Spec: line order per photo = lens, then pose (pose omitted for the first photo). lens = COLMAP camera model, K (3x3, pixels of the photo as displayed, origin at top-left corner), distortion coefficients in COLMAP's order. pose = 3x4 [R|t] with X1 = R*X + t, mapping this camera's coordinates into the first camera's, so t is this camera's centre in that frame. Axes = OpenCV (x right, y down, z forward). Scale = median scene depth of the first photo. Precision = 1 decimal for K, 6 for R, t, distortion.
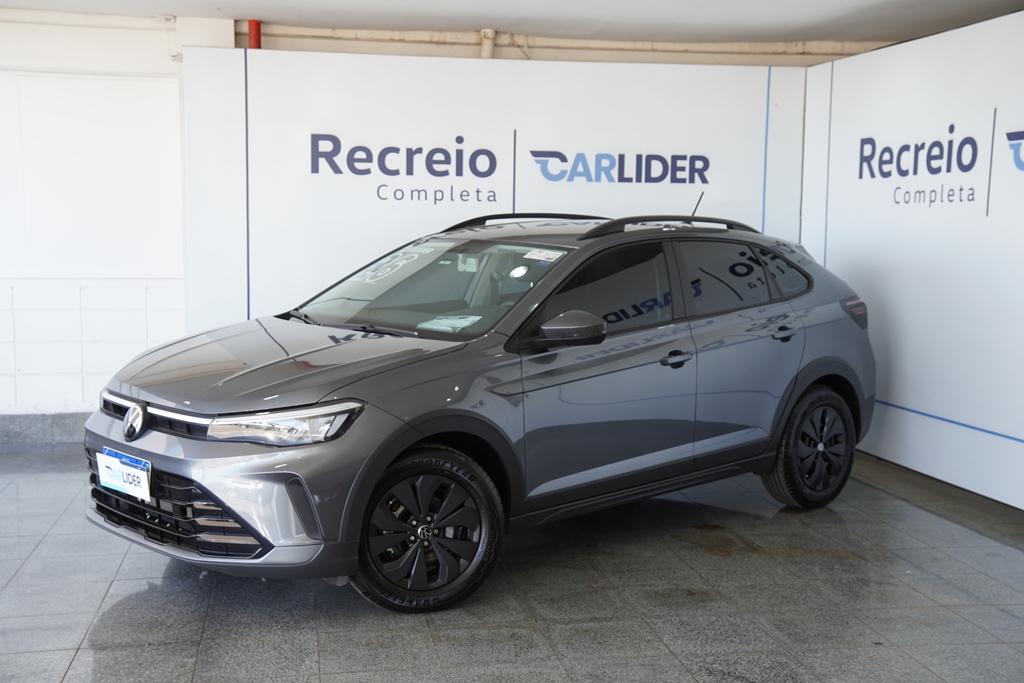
lens RADIAL K [[1210.2, 0, 509.1], [0, 1210.2, 342.1], [0, 0, 1]] dist [0.064251, 0.000000]
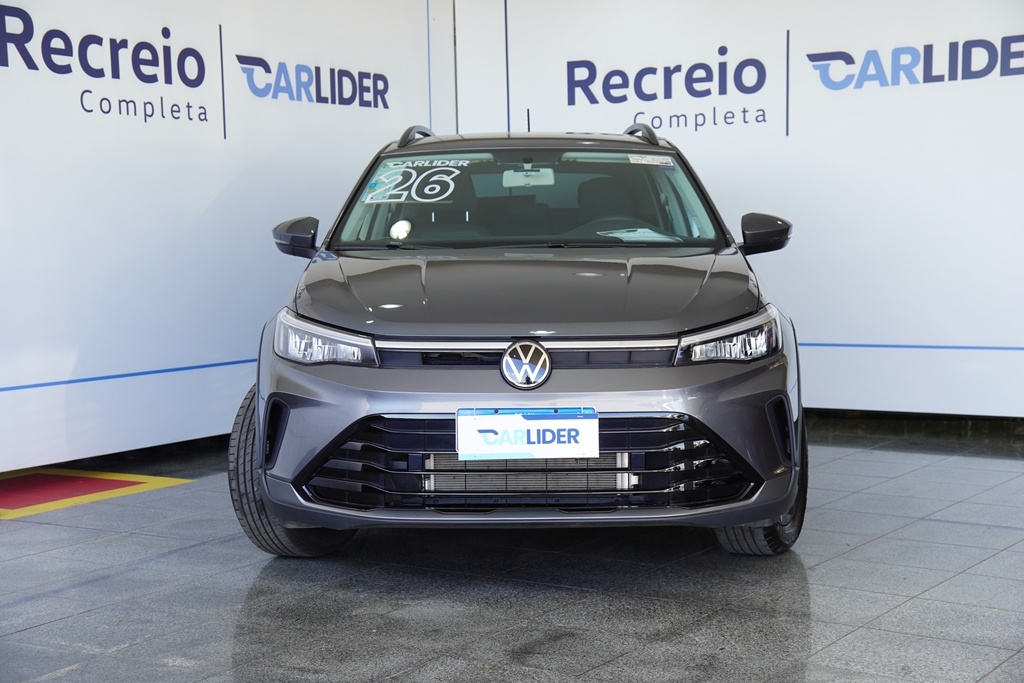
lens RADIAL K [[1590.2, 0, 516.3], [0, 1590.2, 342.2], [0, 0, 1]] dist [0.259983, 0.000000]
pose [[0.684484, -0.077899, 0.724854, -0.689943], [0.097696, 0.995108, 0.014688, 0.025065], [-0.722452, 0.060761, 0.688746, 0.221440]]
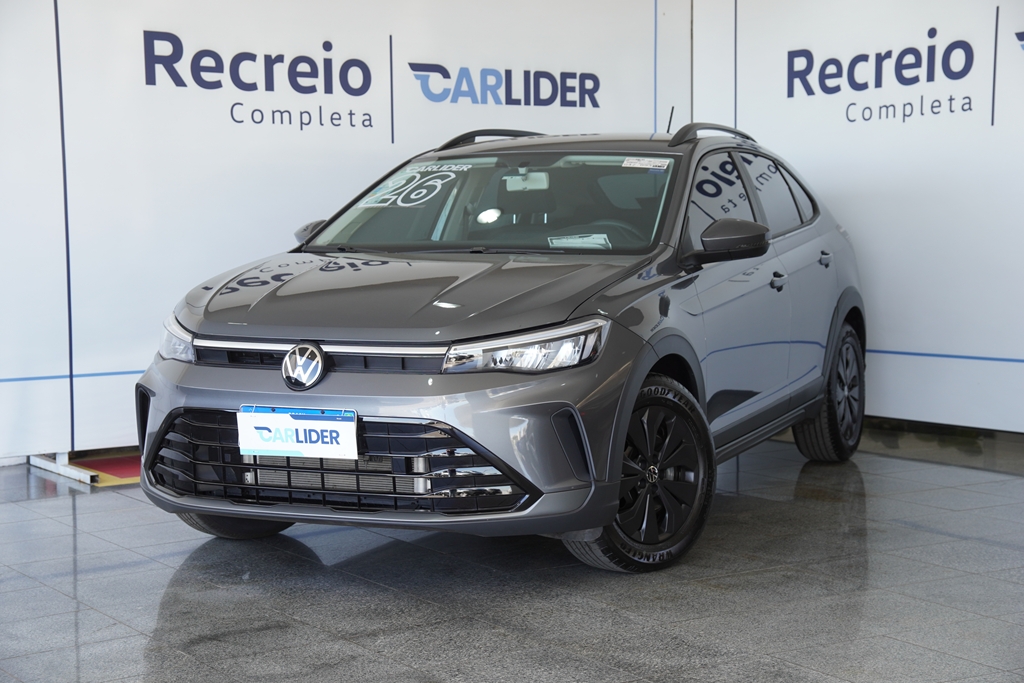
lens RADIAL K [[1659.1, 0, 511.2], [0, 1659.1, 339.5], [0, 0, 1]] dist [0.275045, 0.000000]
pose [[0.919325, -0.050772, 0.390209, -0.405727], [0.062206, 0.997923, -0.016712, 0.050536], [-0.388550, 0.039638, 0.920574, -0.025375]]
